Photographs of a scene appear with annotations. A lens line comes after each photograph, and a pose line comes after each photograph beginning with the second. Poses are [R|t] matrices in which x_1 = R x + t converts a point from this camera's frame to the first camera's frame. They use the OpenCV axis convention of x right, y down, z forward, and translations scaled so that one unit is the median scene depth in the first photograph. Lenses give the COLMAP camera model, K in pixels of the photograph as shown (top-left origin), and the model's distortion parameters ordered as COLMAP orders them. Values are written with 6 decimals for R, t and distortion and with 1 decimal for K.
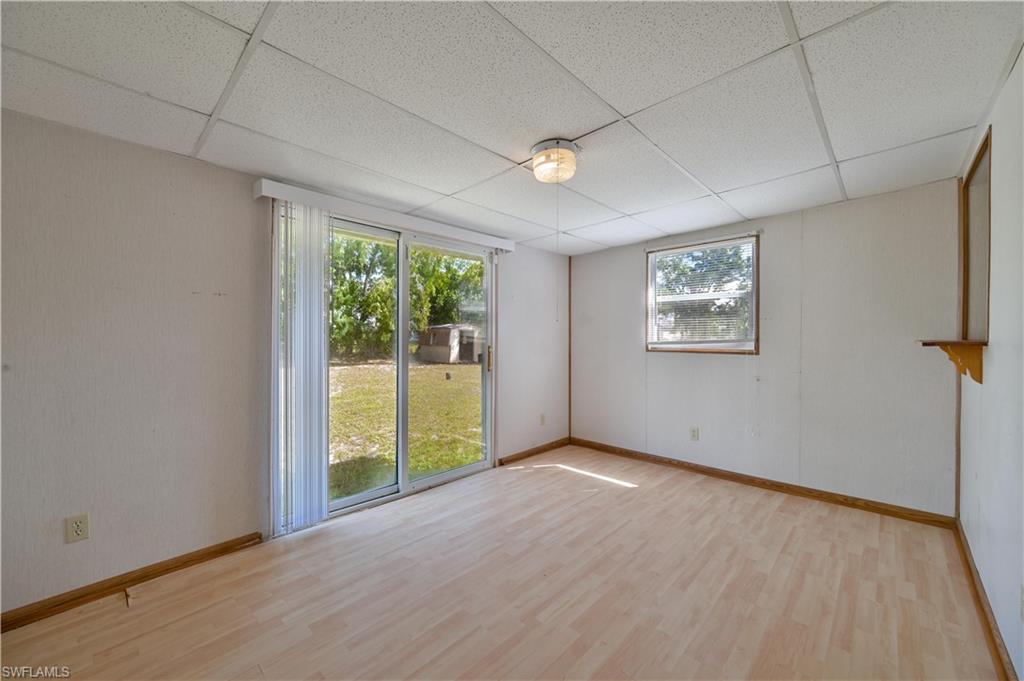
lens RADIAL K [[402.9, 0, 512.0], [0, 402.9, 340.1], [0, 0, 1]] dist [0.000599, 0.000040]
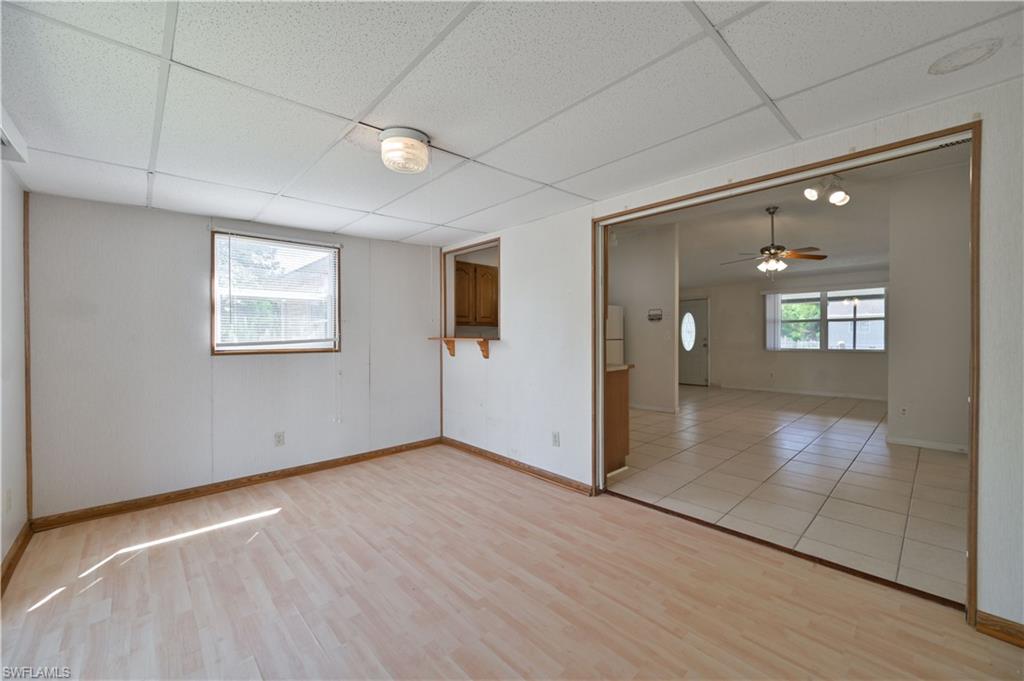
lens RADIAL K [[402.9, 0, 514.7], [0, 402.9, 339.3], [0, 0, 1]] dist [0.000599, 0.000040]
pose [[0.054926, -0.008198, 0.998457, -0.552995], [0.012939, 0.999888, 0.007498, -0.002535], [-0.998407, 0.012507, 0.055026, 0.464345]]
